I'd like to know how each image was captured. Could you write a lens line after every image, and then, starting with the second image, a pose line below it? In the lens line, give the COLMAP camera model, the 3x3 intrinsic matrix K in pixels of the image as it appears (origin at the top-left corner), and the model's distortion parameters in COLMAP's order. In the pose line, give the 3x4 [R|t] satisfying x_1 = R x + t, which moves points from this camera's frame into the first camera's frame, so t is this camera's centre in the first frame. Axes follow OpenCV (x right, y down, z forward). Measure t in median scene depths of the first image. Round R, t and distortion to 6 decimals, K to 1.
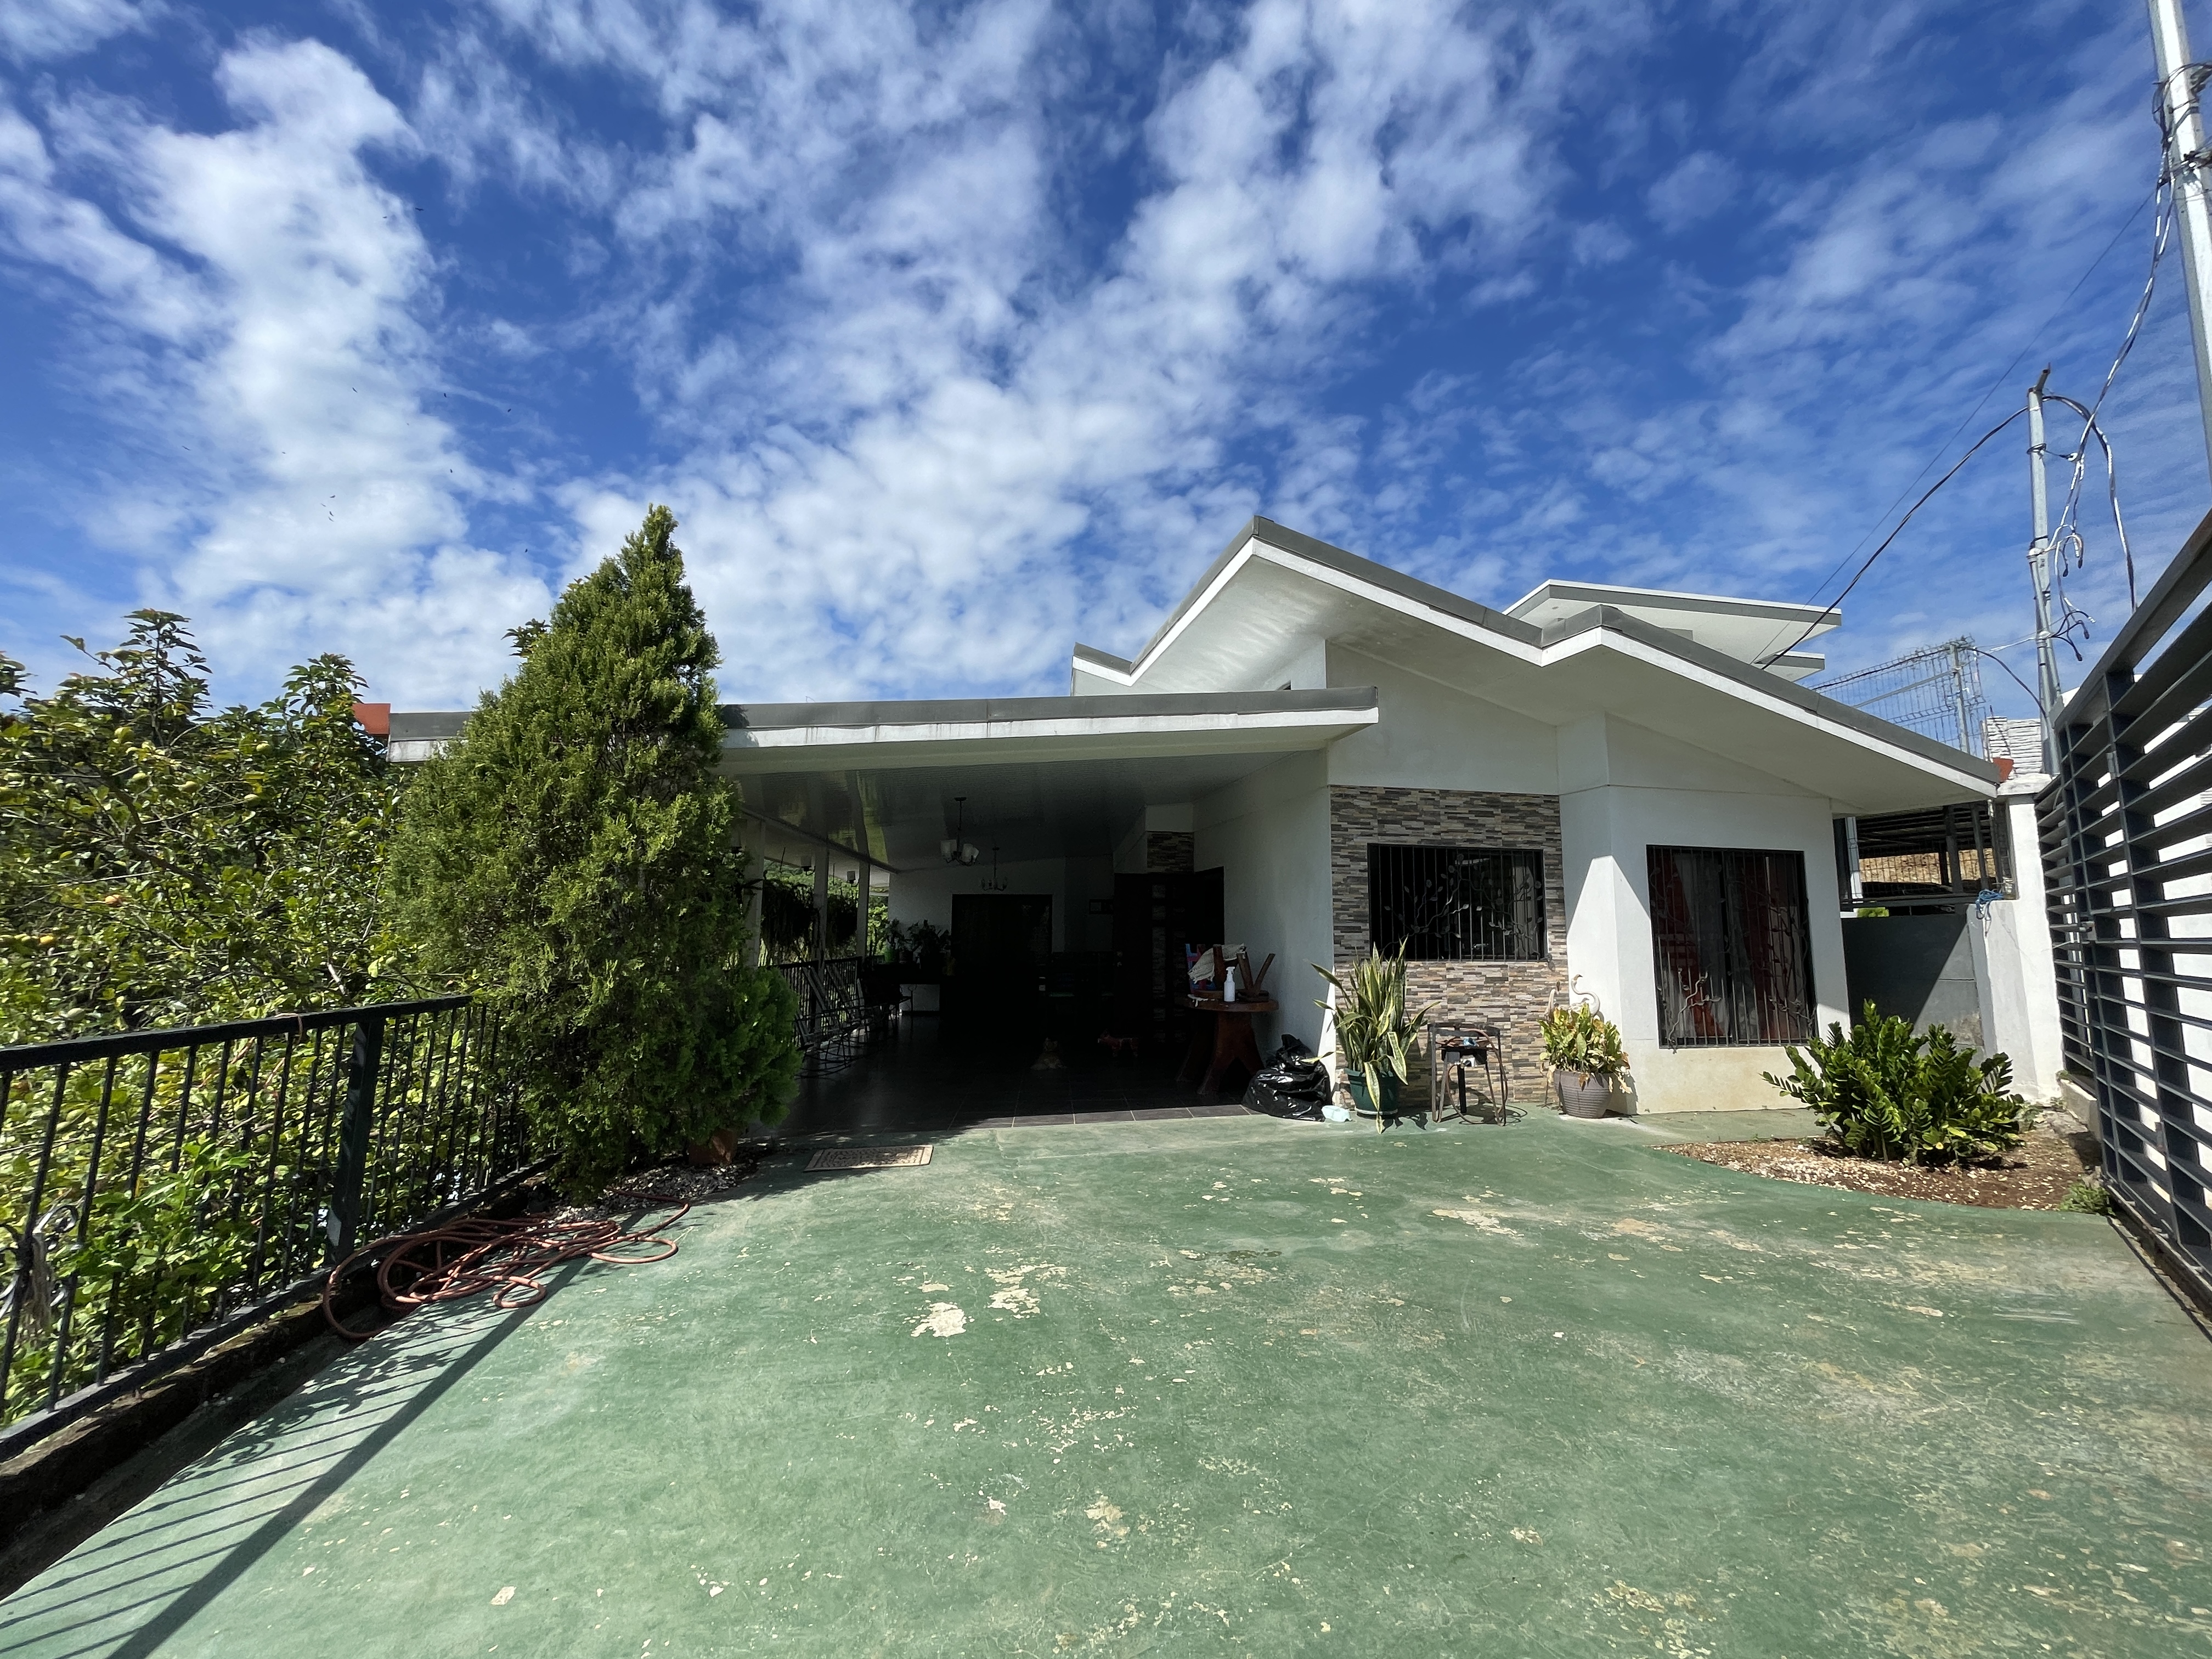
lens RADIAL K [[898.5, 0, 1104.6], [0, 898.5, 823.6], [0, 0, 1]] dist [-0.007612, 0.000003]
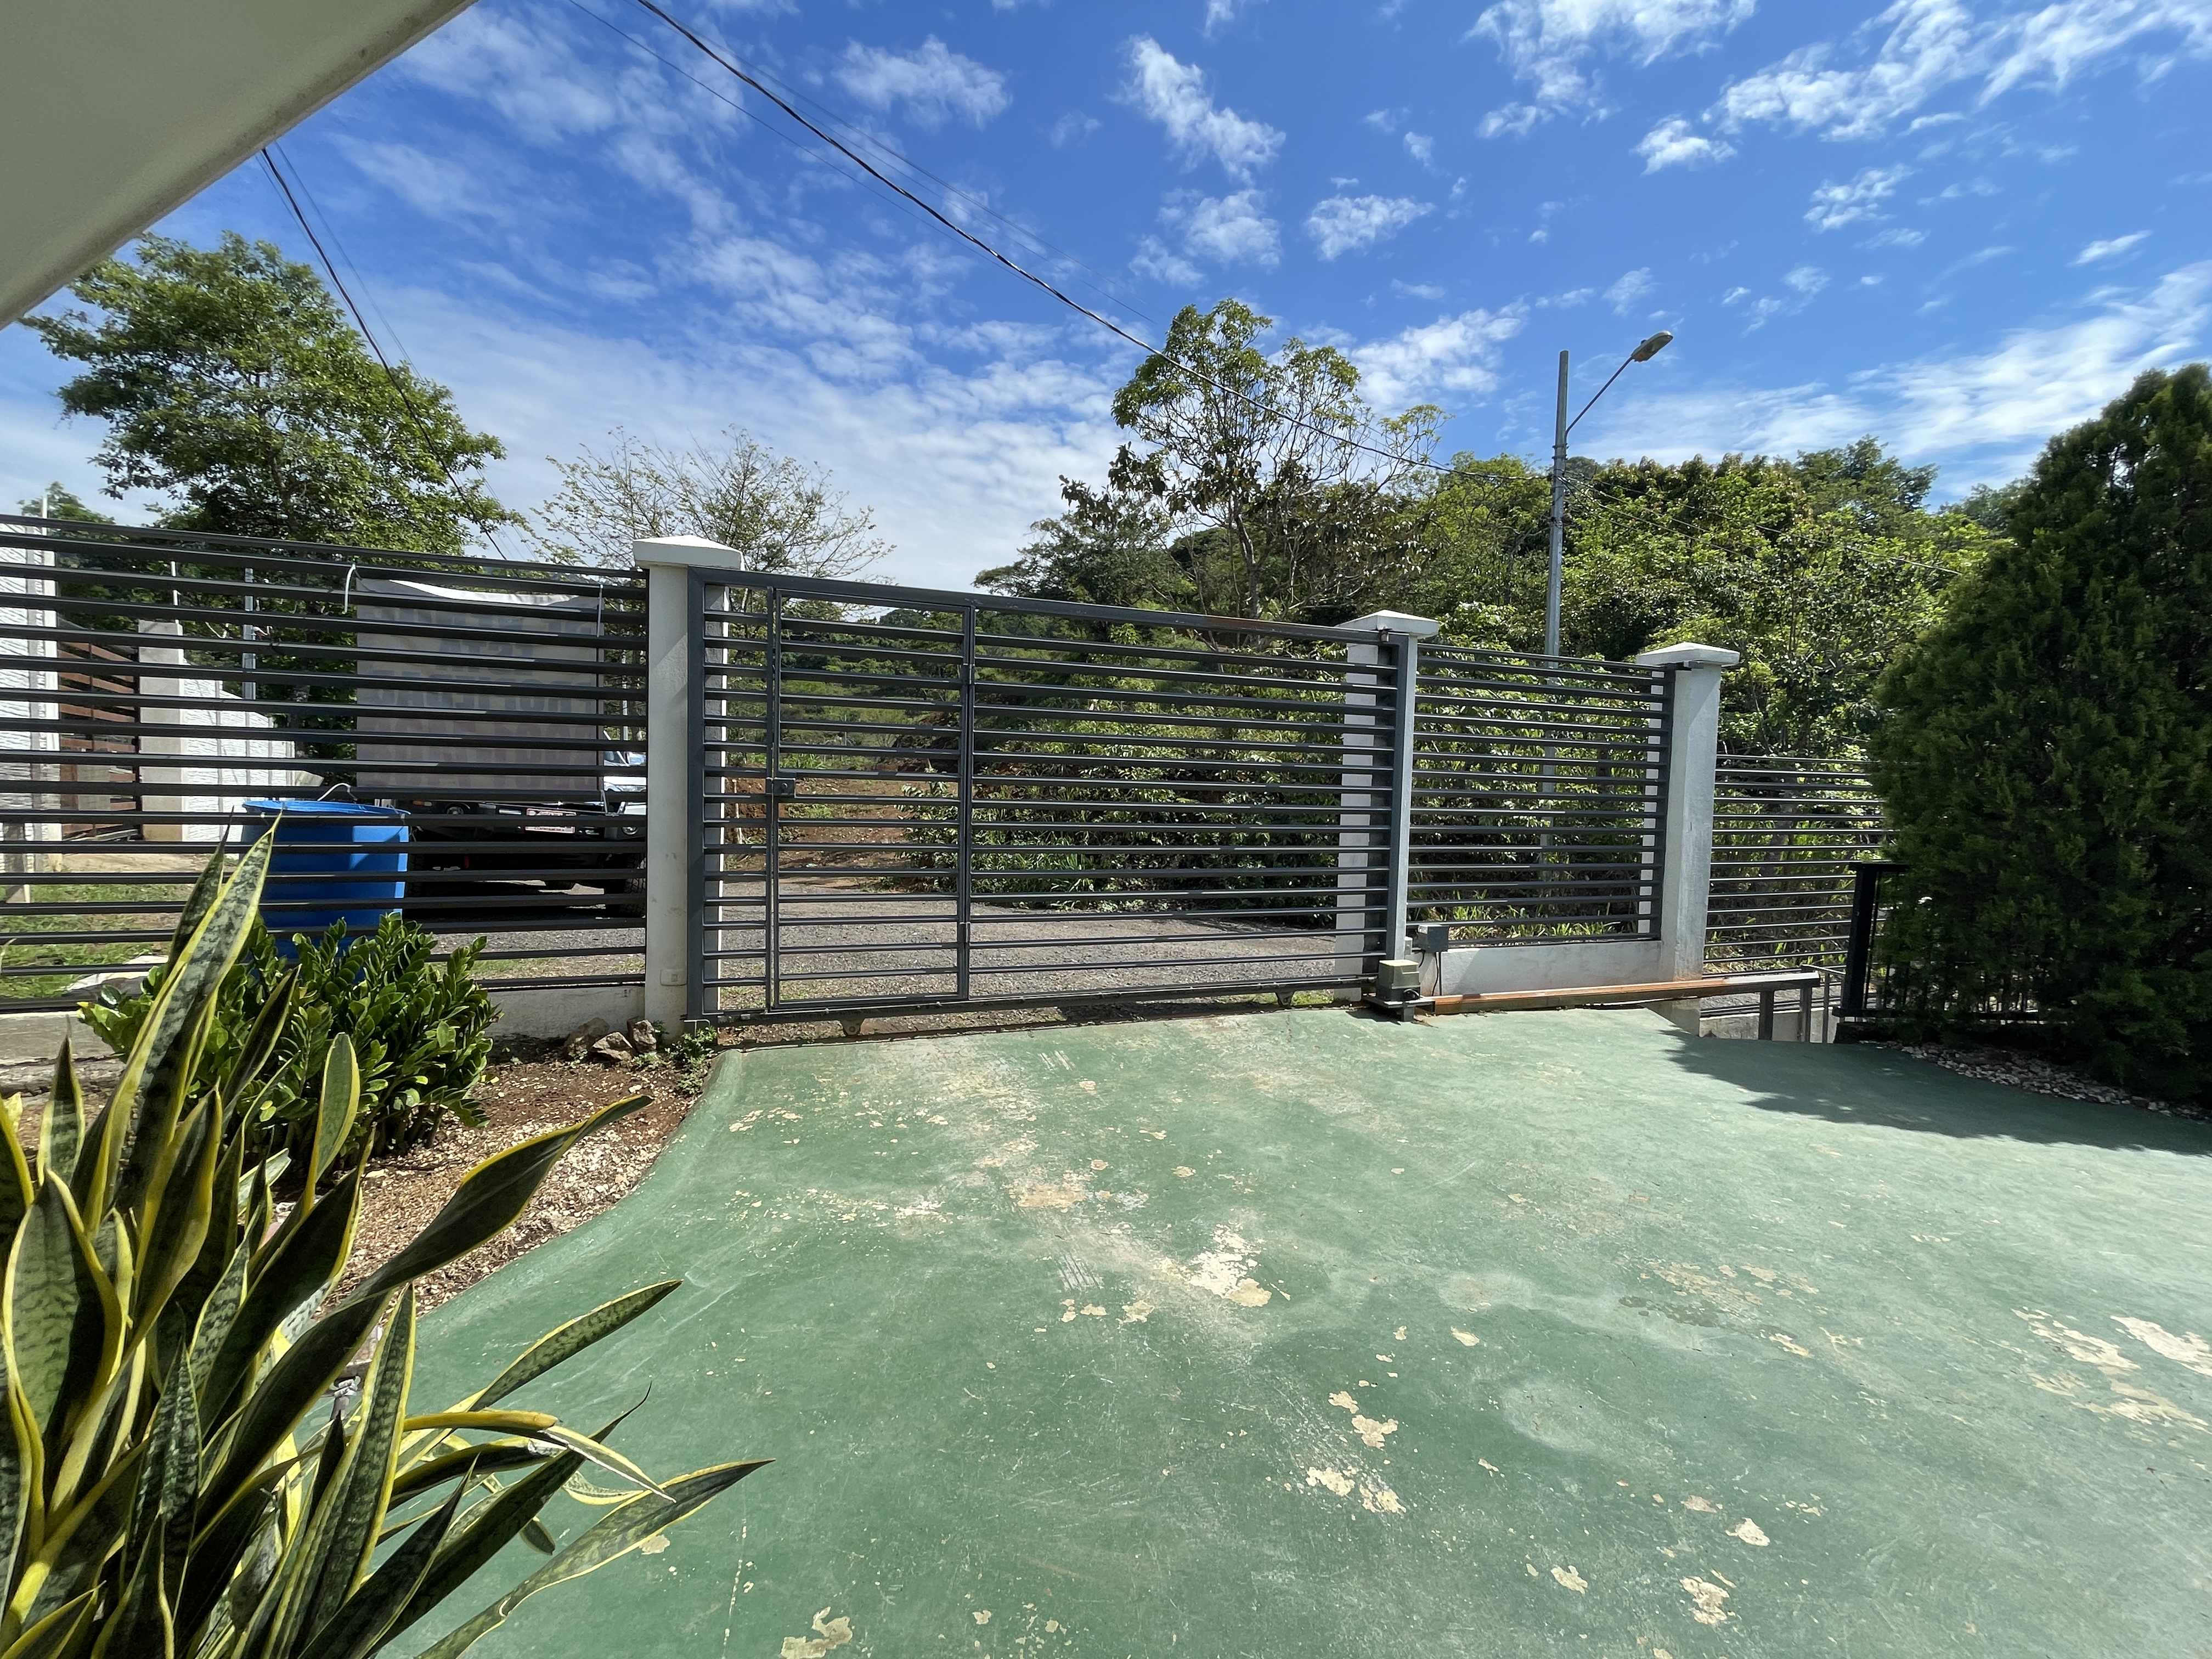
lens RADIAL K [[898.5, 0, 1104.6], [0, 898.5, 823.6], [0, 0, 1]] dist [-0.007612, 0.000003]
pose [[-0.867088, -0.047335, 0.495900, 0.204336], [-0.093871, 0.993167, -0.069333, 0.197553], [-0.489230, -0.106669, -0.865607, 1.699325]]
